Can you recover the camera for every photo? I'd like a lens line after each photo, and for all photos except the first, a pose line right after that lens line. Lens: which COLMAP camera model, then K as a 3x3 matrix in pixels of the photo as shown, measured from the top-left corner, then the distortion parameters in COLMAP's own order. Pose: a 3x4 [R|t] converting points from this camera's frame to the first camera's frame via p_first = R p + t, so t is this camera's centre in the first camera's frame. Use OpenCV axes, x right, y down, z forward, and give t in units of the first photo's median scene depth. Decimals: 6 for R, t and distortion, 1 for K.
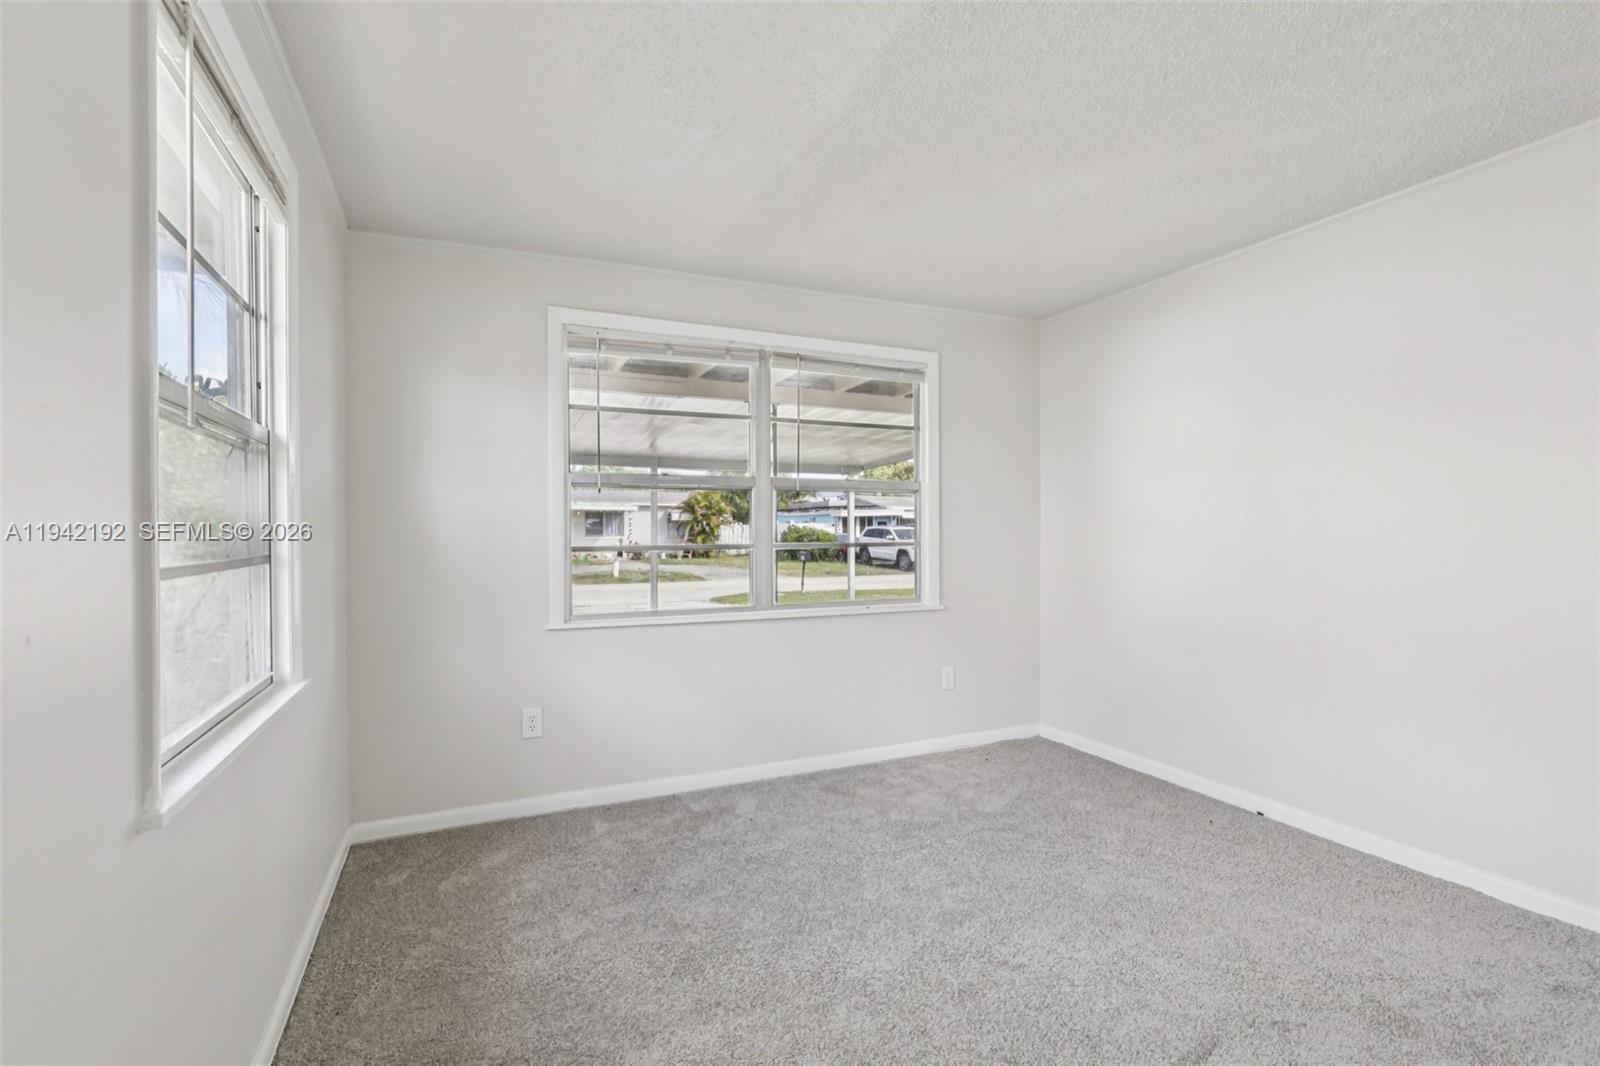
lens RADIAL K [[727.1, 0, 814.9], [0, 727.1, 533.8], [0, 0, 1]] dist [0.000618, -0.000206]
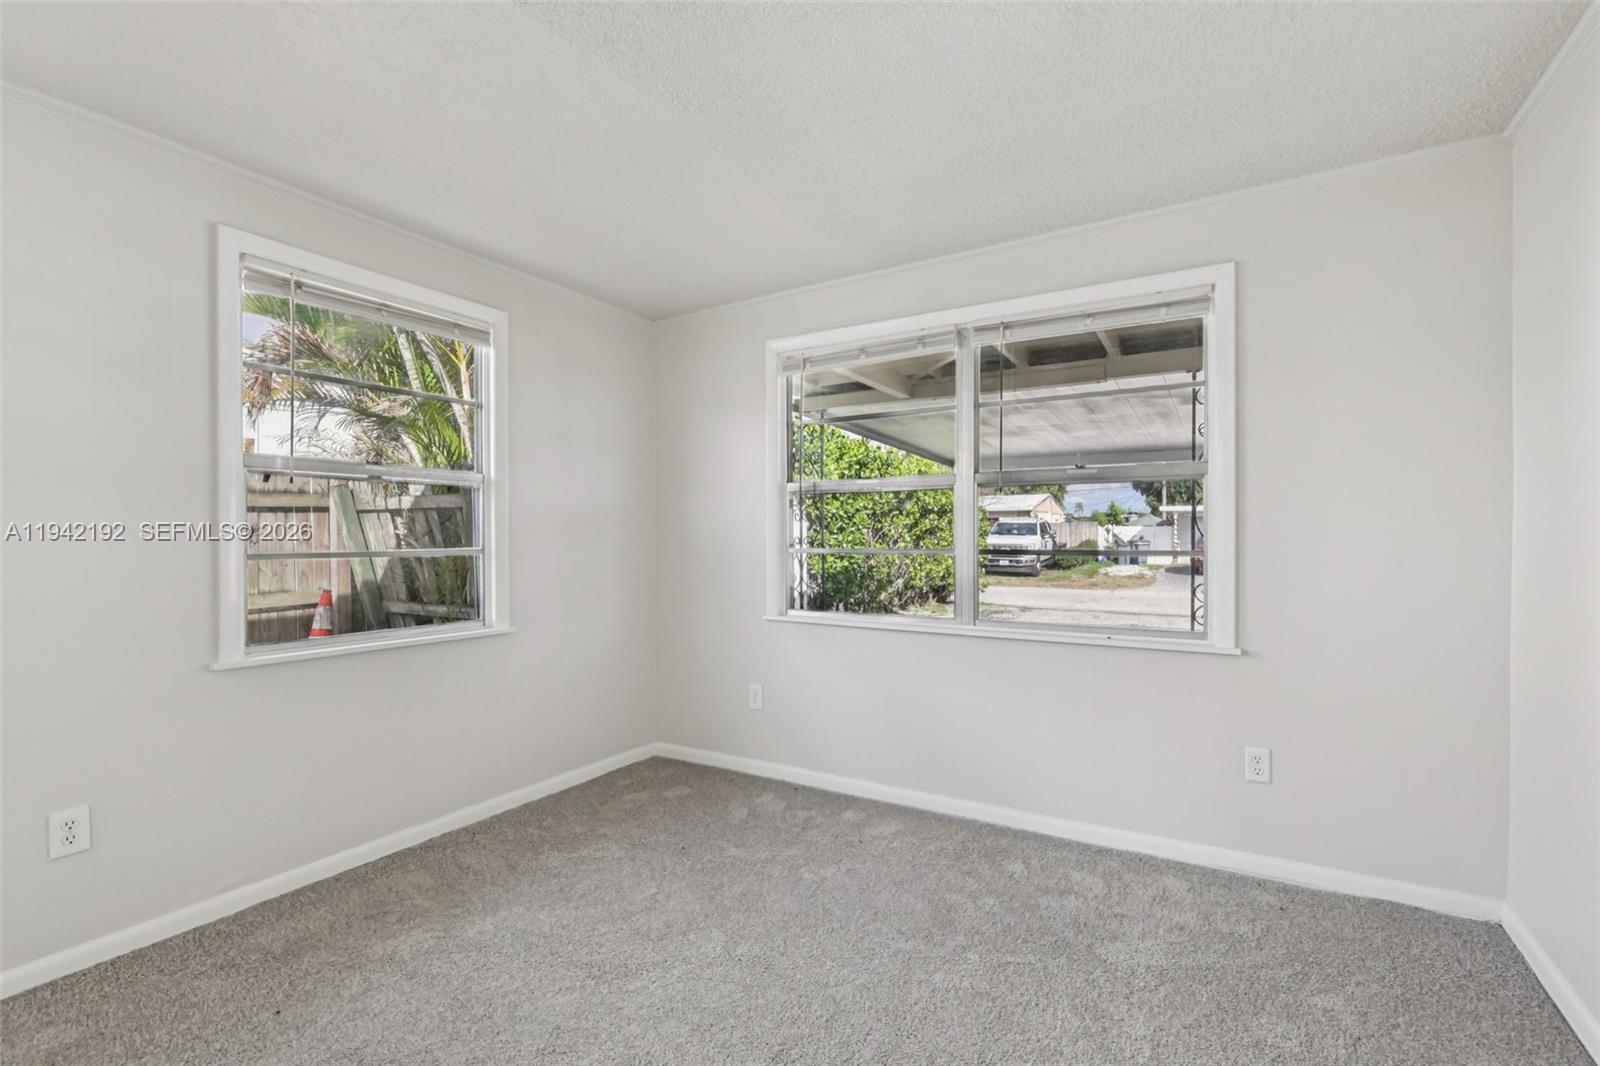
lens RADIAL K [[727.6, 0, 810.5], [0, 727.6, 539.6], [0, 0, 1]] dist [0.001585, 0.000018]
pose [[0.566184, 0.006147, -0.824256, 0.826767], [-0.001816, 0.999979, 0.006210, -0.004219], [0.824277, -0.002019, 0.566184, 0.527474]]
